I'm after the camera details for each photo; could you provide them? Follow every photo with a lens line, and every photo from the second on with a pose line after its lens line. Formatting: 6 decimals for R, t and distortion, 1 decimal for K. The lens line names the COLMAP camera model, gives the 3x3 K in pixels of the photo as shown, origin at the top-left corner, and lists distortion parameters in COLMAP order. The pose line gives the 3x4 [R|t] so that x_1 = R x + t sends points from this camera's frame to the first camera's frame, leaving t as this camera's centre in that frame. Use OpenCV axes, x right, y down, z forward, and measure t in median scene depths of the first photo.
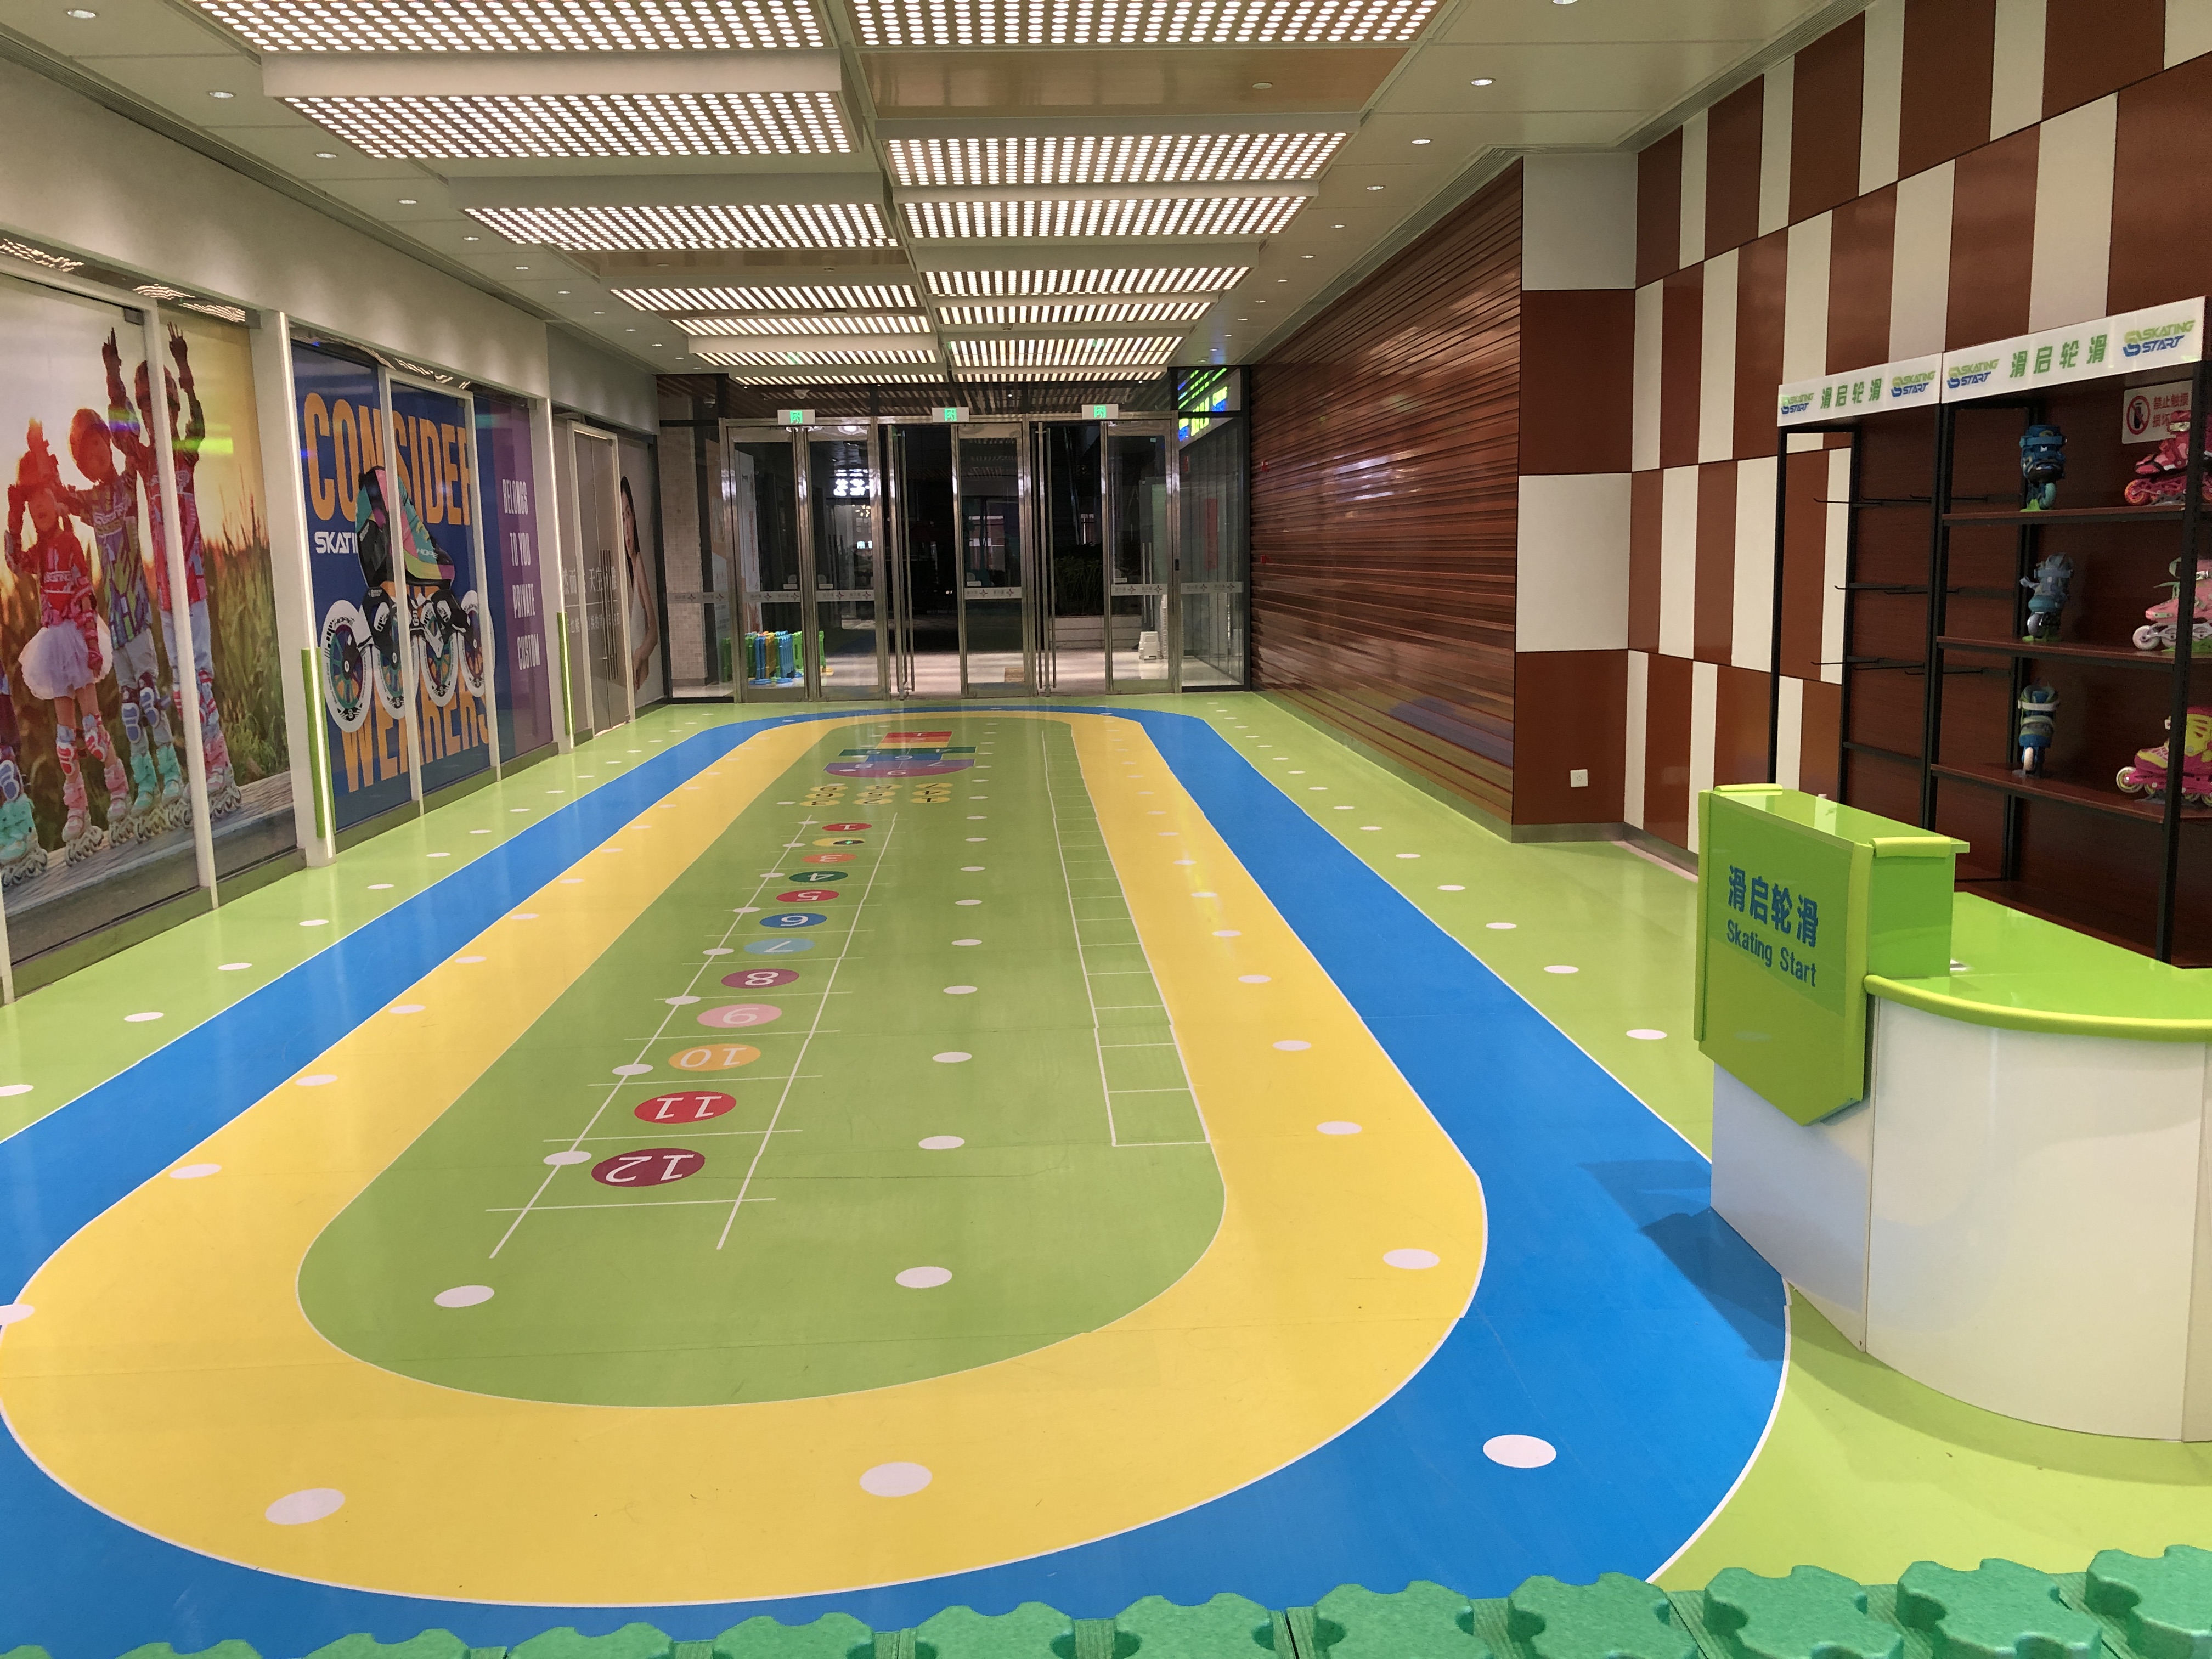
lens RADIAL K [[1794.0, 0, 1106.0], [0, 1794.0, 829.5], [0, 0, 1]] dist [0.002338, -0.005577]
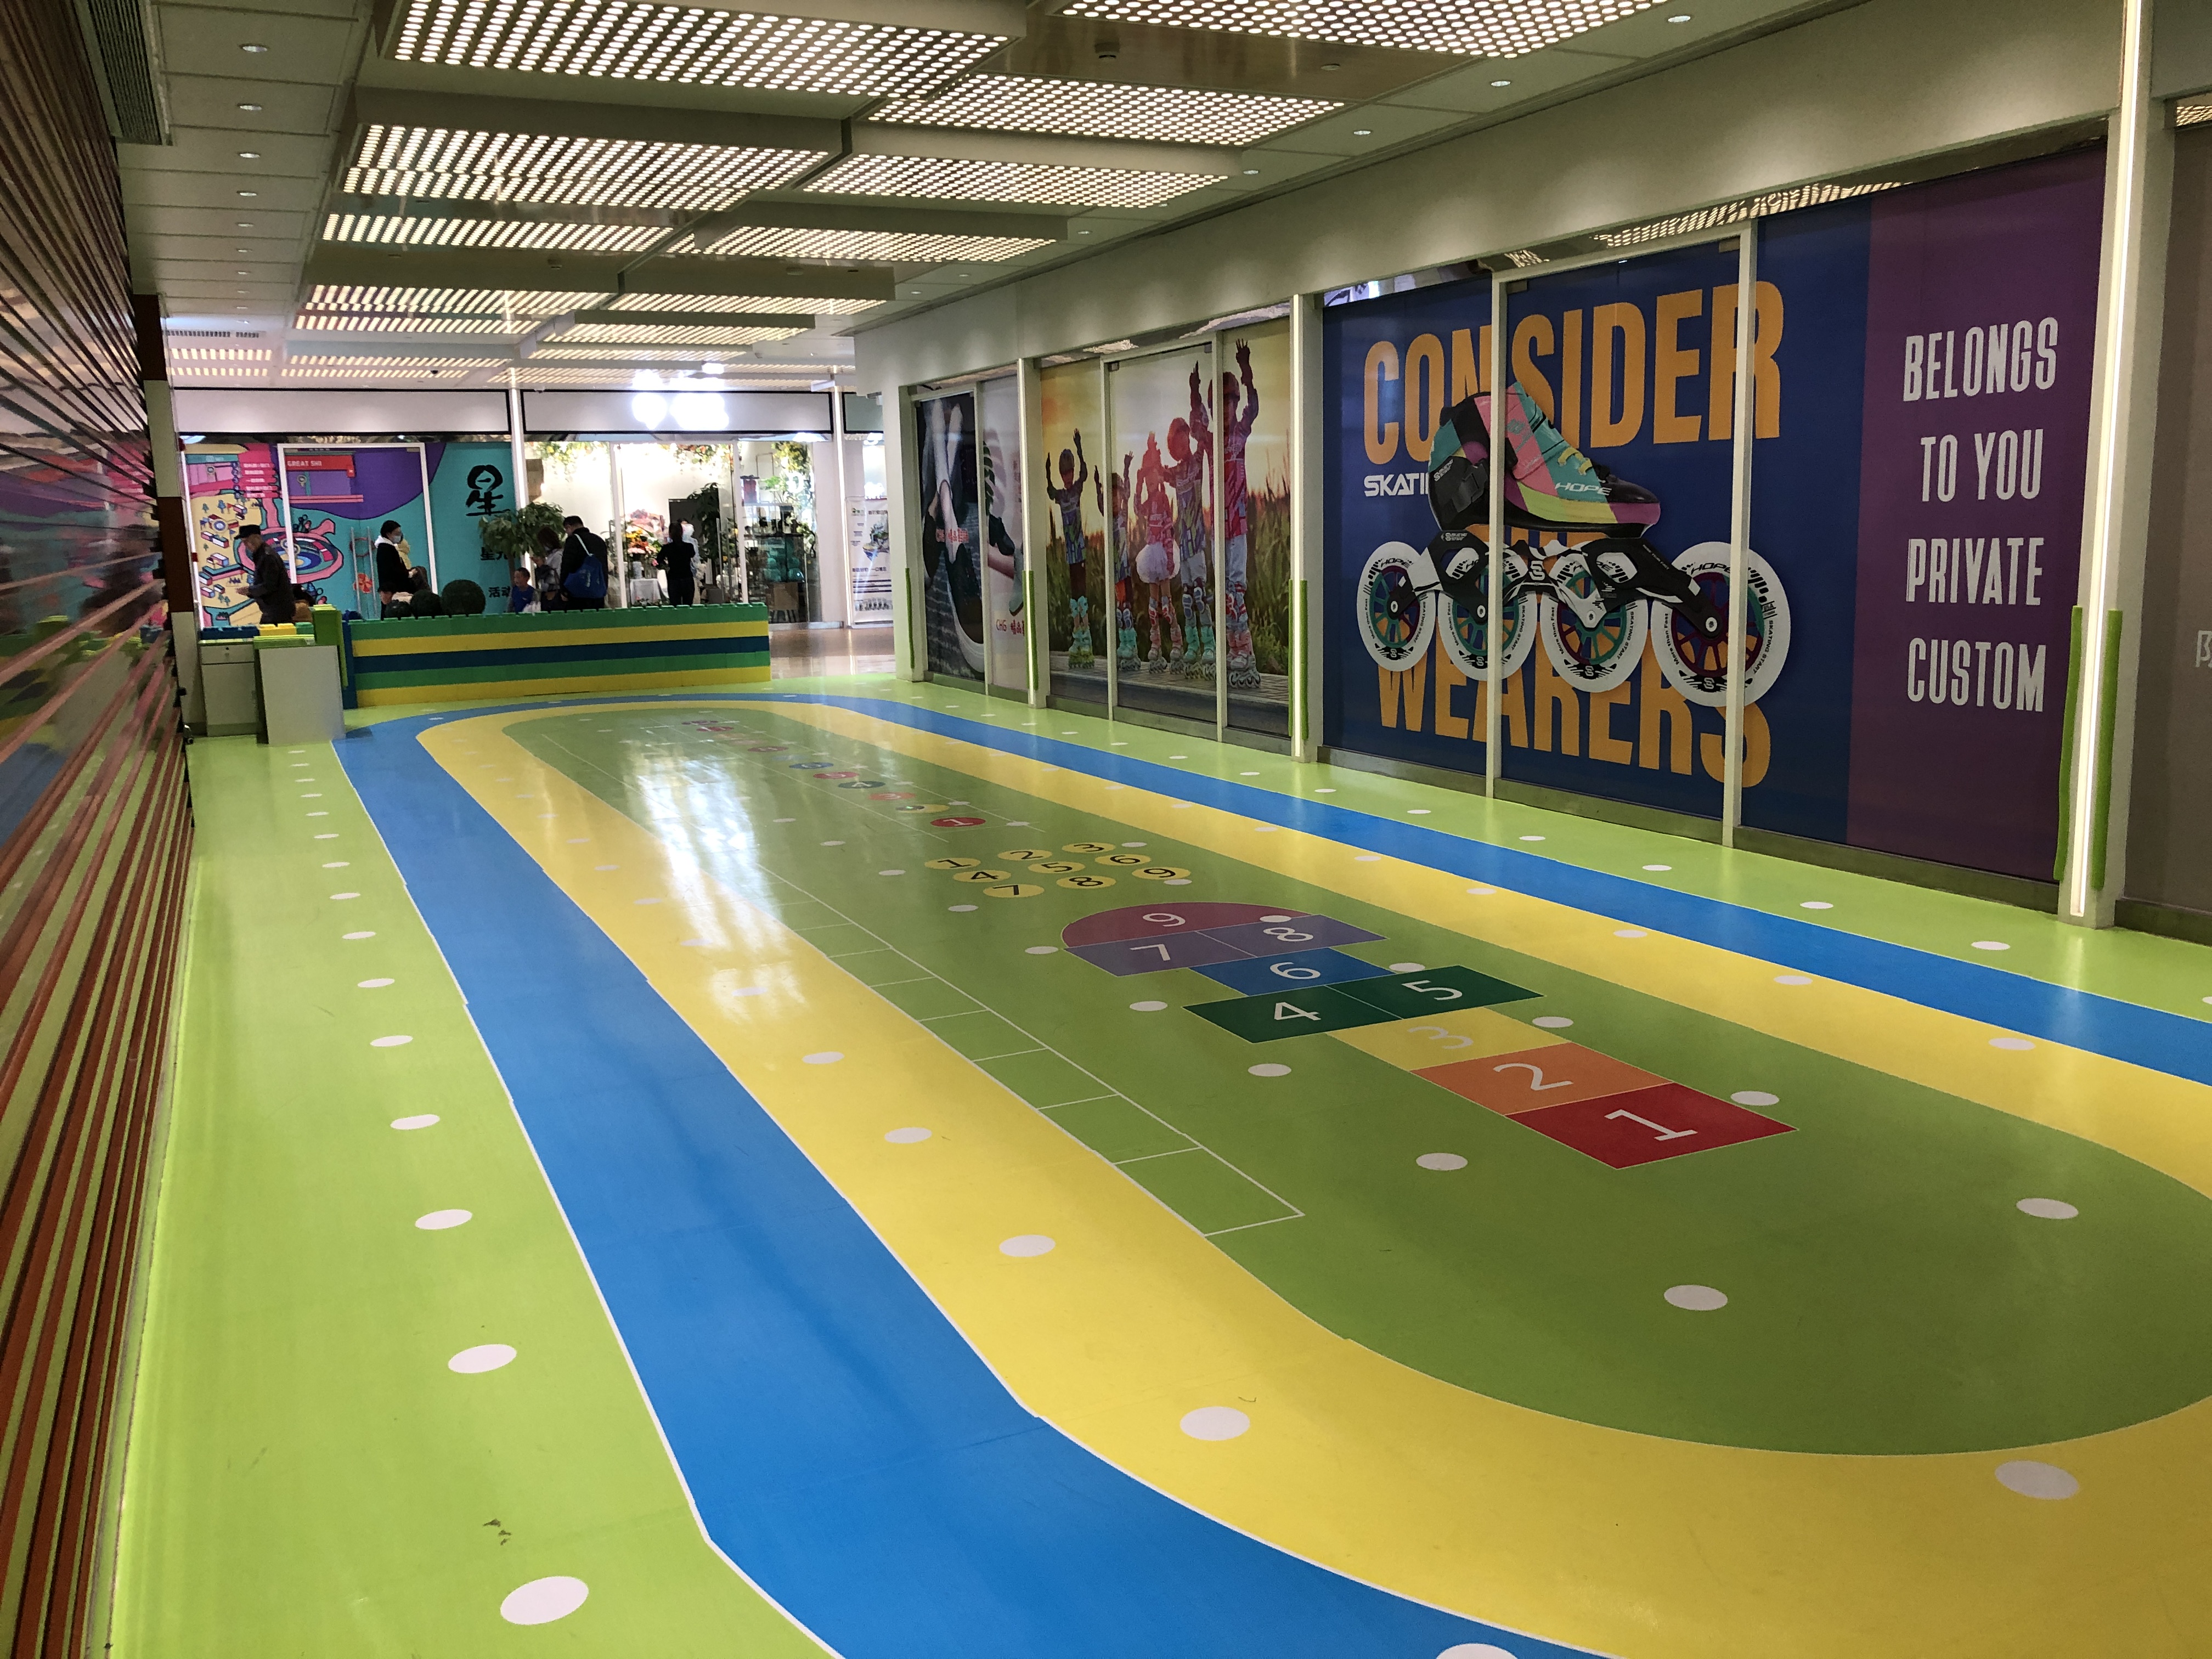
lens RADIAL K [[1794.0, 0, 1106.0], [0, 1794.0, 829.5], [0, 0, 1]] dist [0.002338, -0.005577]
pose [[-0.922021, 0.119651, -0.368185, 0.145262], [-0.005594, 0.946824, 0.321703, -0.362590], [0.387098, 0.298677, -0.872323, 2.265436]]
